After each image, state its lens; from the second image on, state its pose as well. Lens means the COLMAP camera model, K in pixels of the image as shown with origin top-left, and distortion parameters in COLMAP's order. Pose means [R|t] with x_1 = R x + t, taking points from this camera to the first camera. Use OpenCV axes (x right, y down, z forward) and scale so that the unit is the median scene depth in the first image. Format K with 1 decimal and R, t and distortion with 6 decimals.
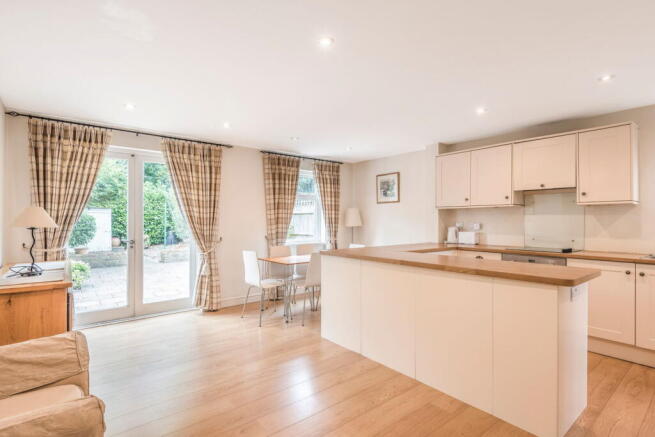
lens RADIAL K [[321.0, 0, 331.5], [0, 321.0, 219.8], [0, 0, 1]] dist [0.003369, -0.000154]
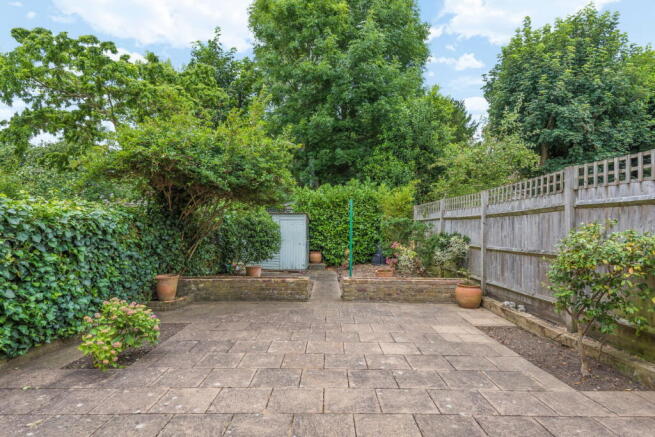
lens RADIAL K [[358.3, 0, 325.3], [0, 358.3, 222.6], [0, 0, 1]] dist [0.000225, 0.000000]
pose [[0.770332, -0.015039, -0.637465, -0.300377], [-0.004333, 0.999575, -0.028818, 0.026911], [0.637628, 0.024962, 0.769940, 1.065719]]
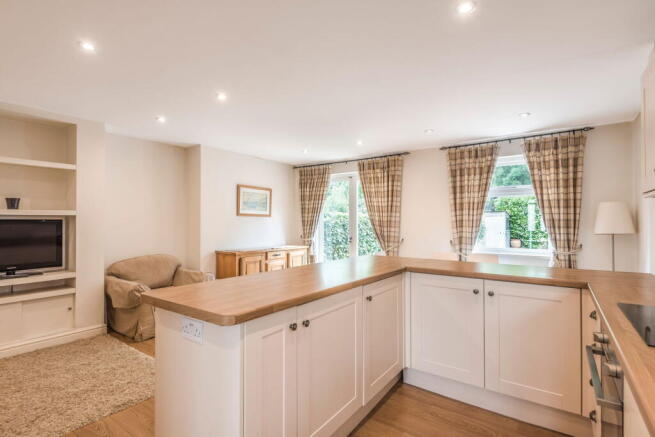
lens RADIAL K [[321.0, 0, 332.6], [0, 321.0, 219.0], [0, 0, 1]] dist [0.003369, -0.000154]
pose [[0.272088, -0.011829, -0.962200, 0.564210], [0.001638, 0.999929, -0.011830, 0.000648], [0.962271, 0.001643, 0.272088, 0.424213]]
